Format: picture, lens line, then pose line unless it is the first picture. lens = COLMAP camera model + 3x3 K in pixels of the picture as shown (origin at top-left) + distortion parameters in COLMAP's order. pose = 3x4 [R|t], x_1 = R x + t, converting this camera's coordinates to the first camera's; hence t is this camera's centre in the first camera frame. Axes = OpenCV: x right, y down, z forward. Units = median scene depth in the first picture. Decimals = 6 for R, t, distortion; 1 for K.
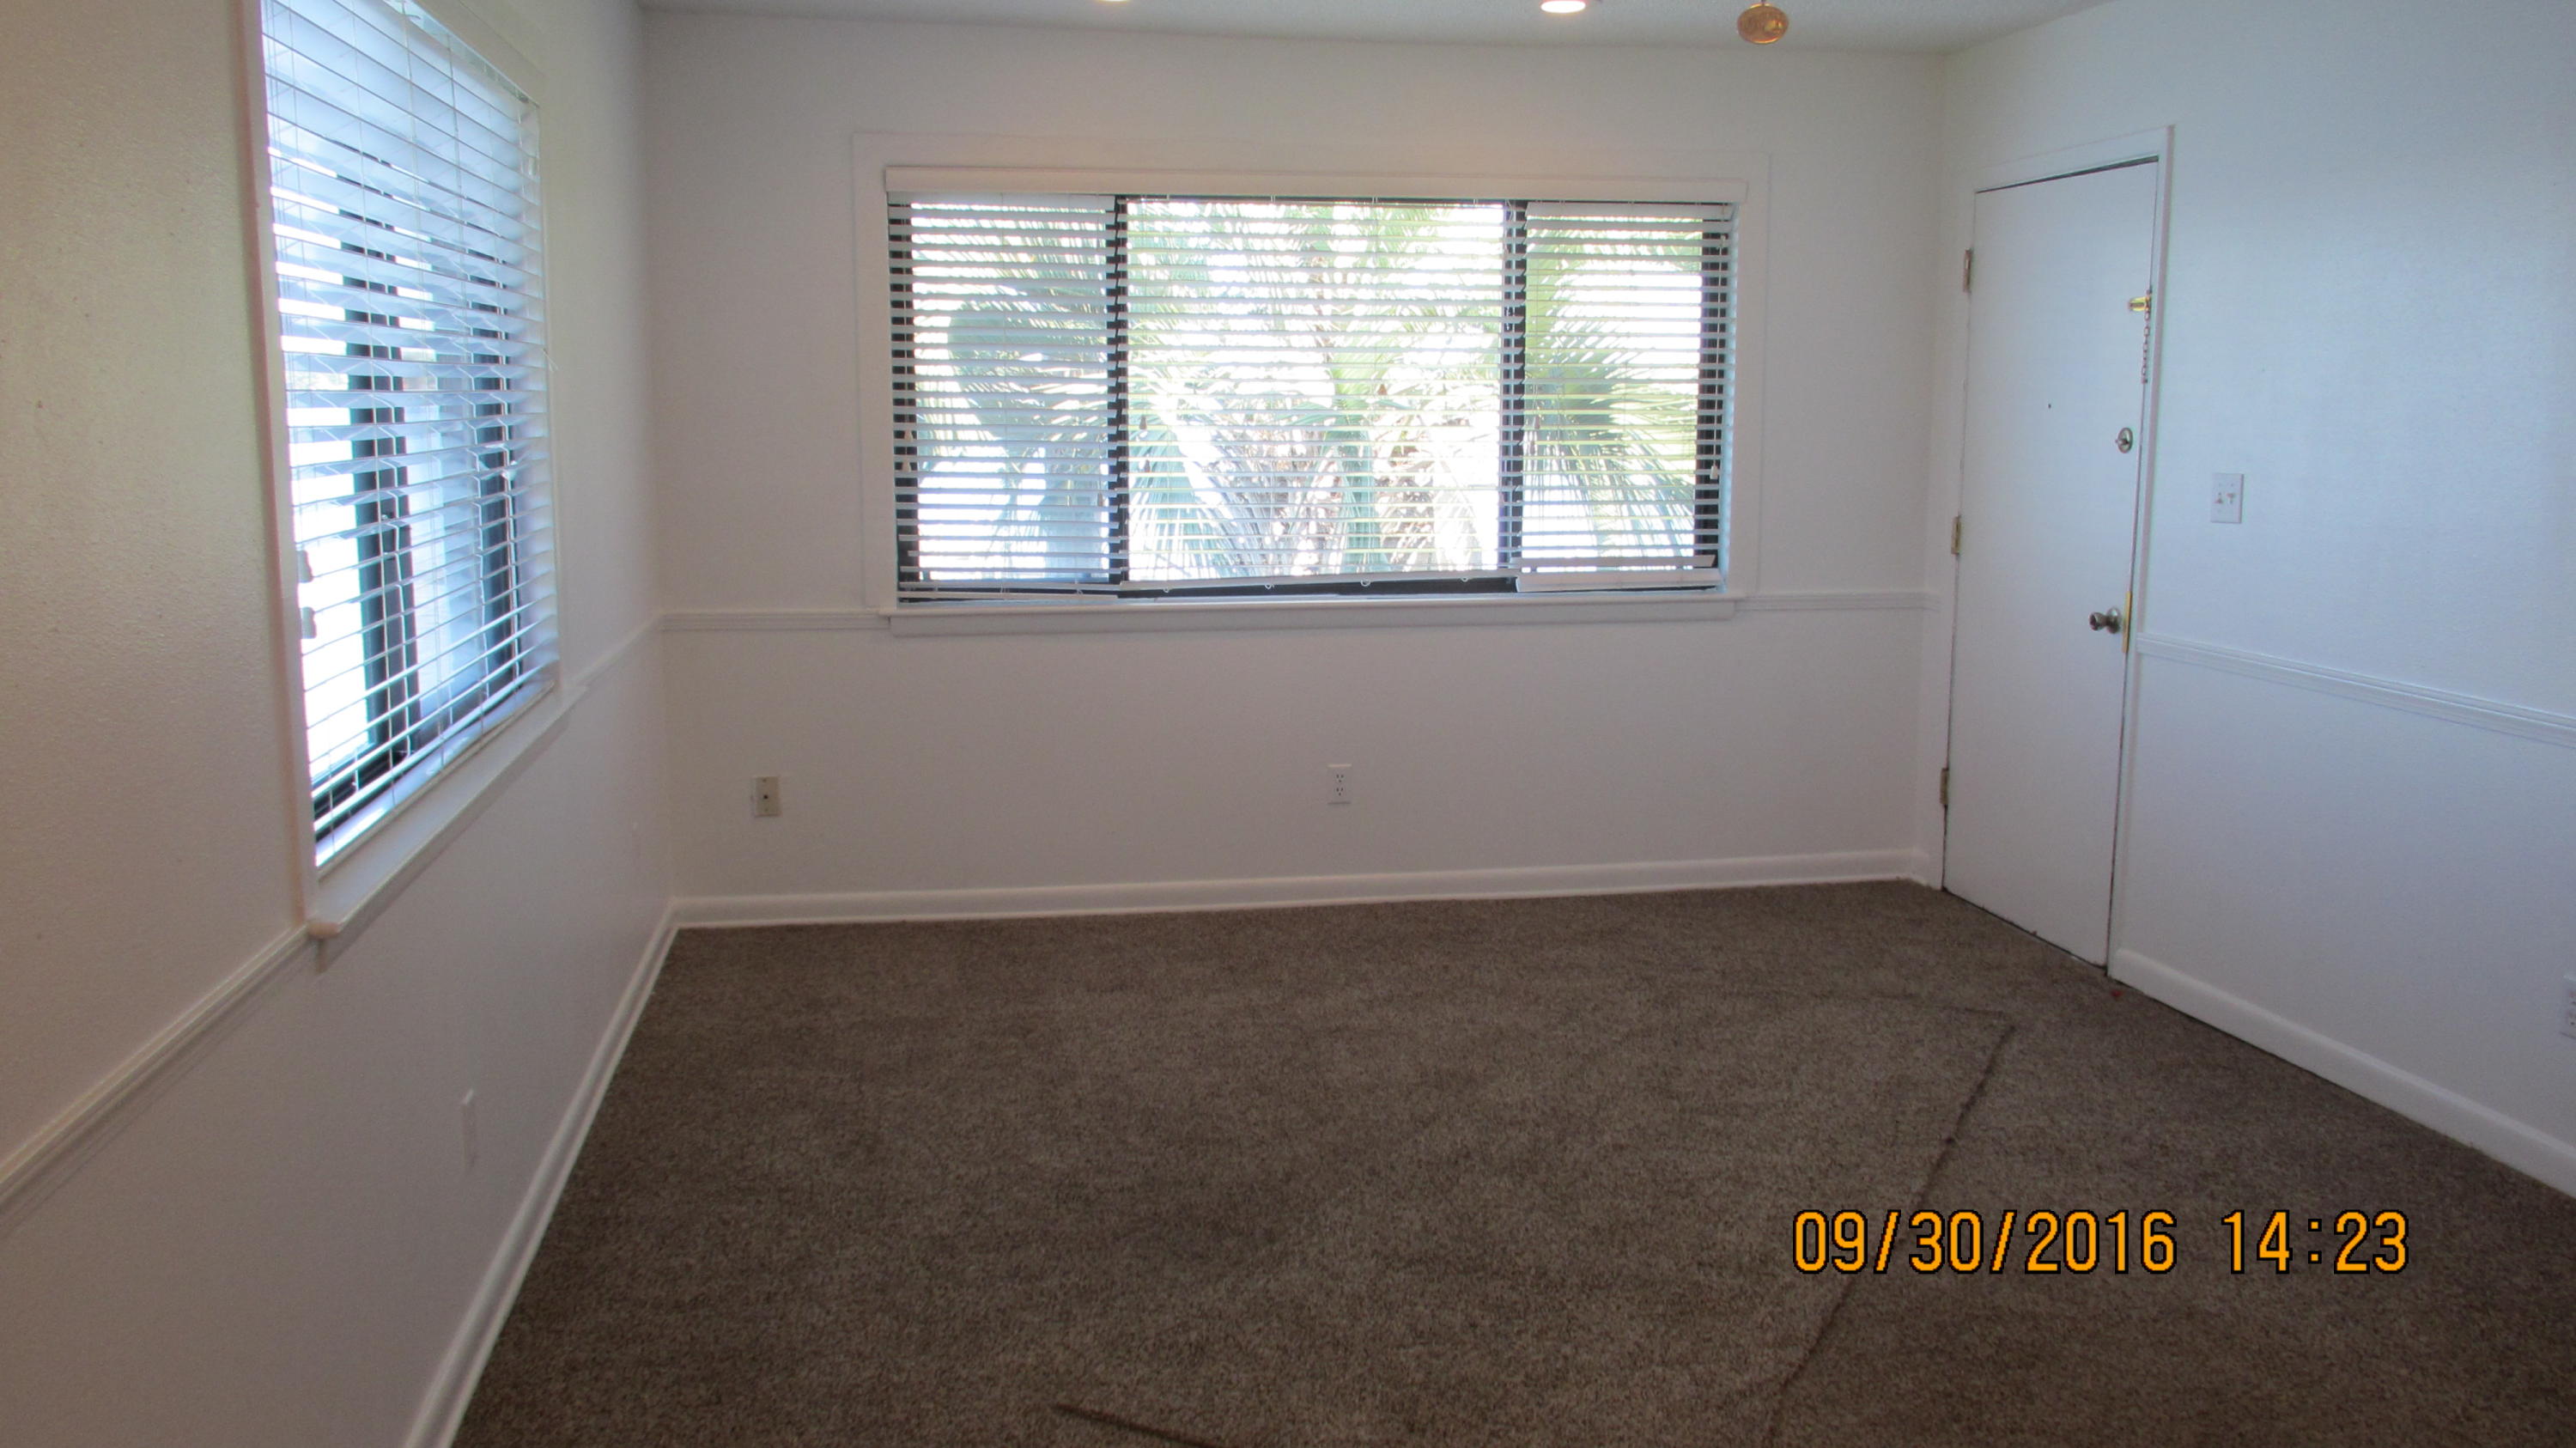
lens RADIAL K [[2185.4, 0, 1288.0], [0, 2185.4, 724.0], [0, 0, 1]] dist [-0.007120, 0.007858]
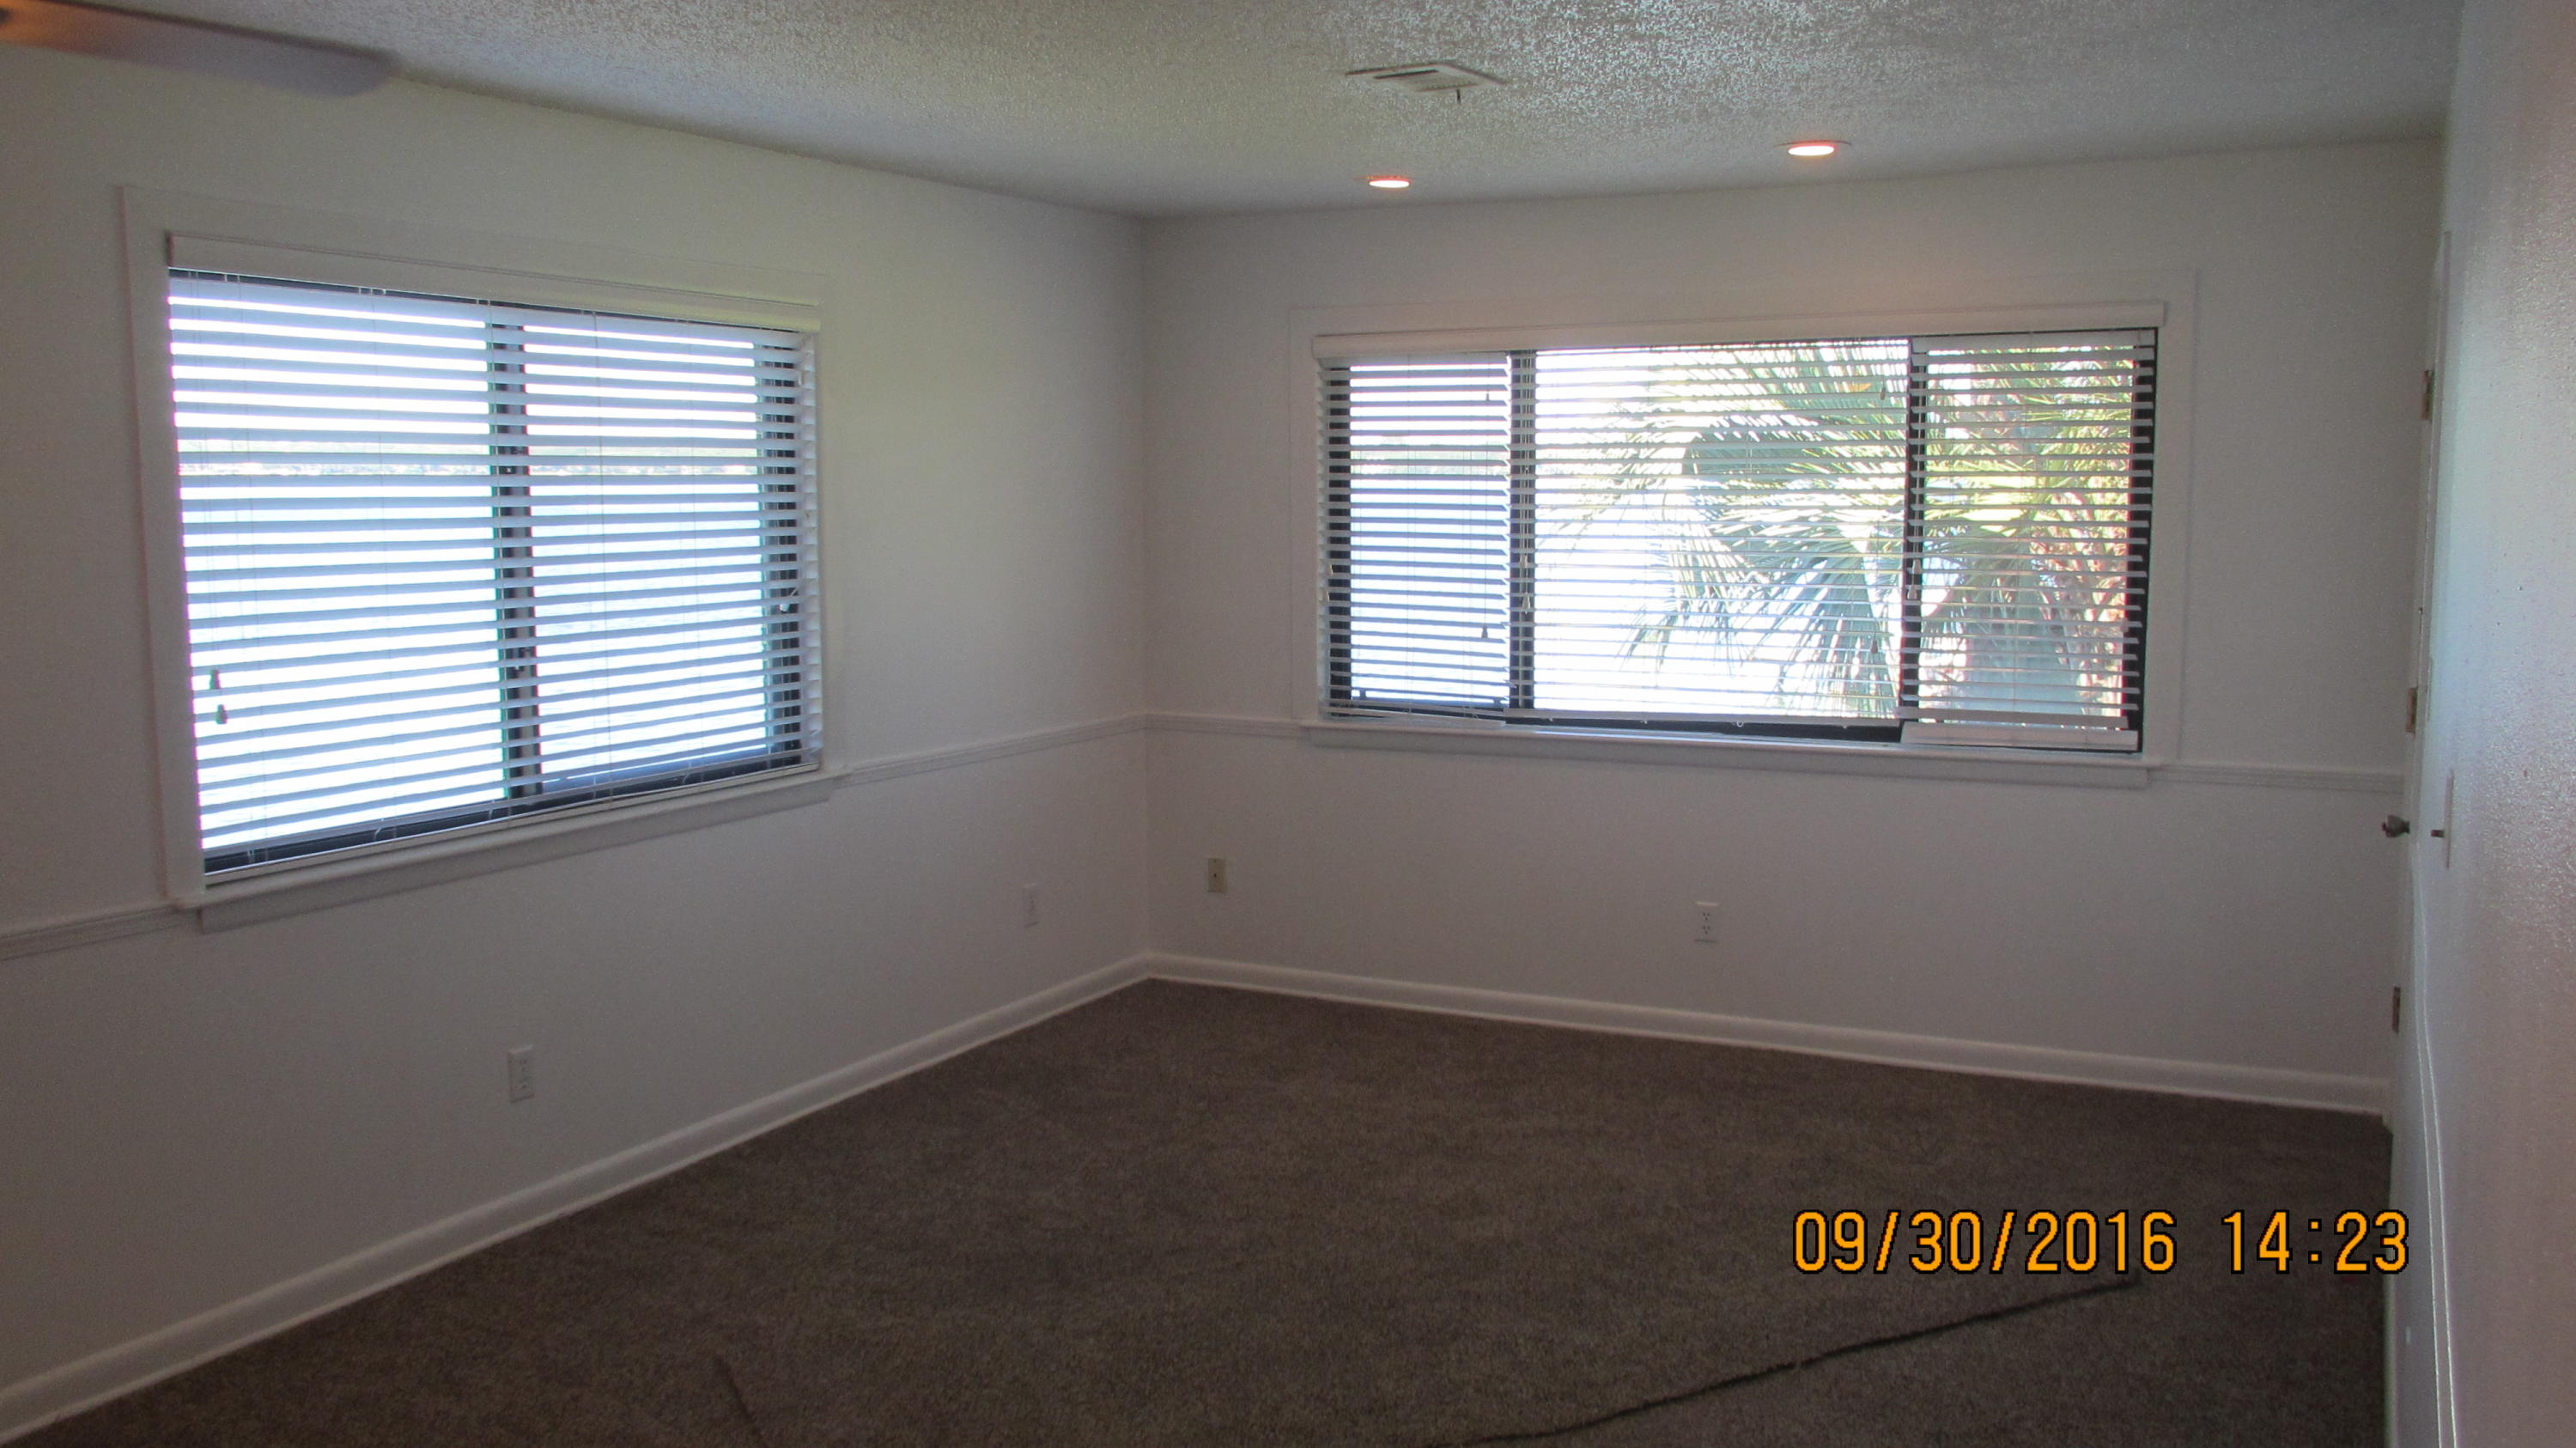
lens RADIAL K [[2148.5, 0, 1288.0], [0, 2148.5, 724.0], [0, 0, 1]] dist [-0.010948, -0.002931]
pose [[0.801722, 0.060555, -0.594622, 0.465457], [-0.085199, 0.996274, -0.013415, -0.034814], [0.591594, 0.061416, 0.803893, 0.092525]]
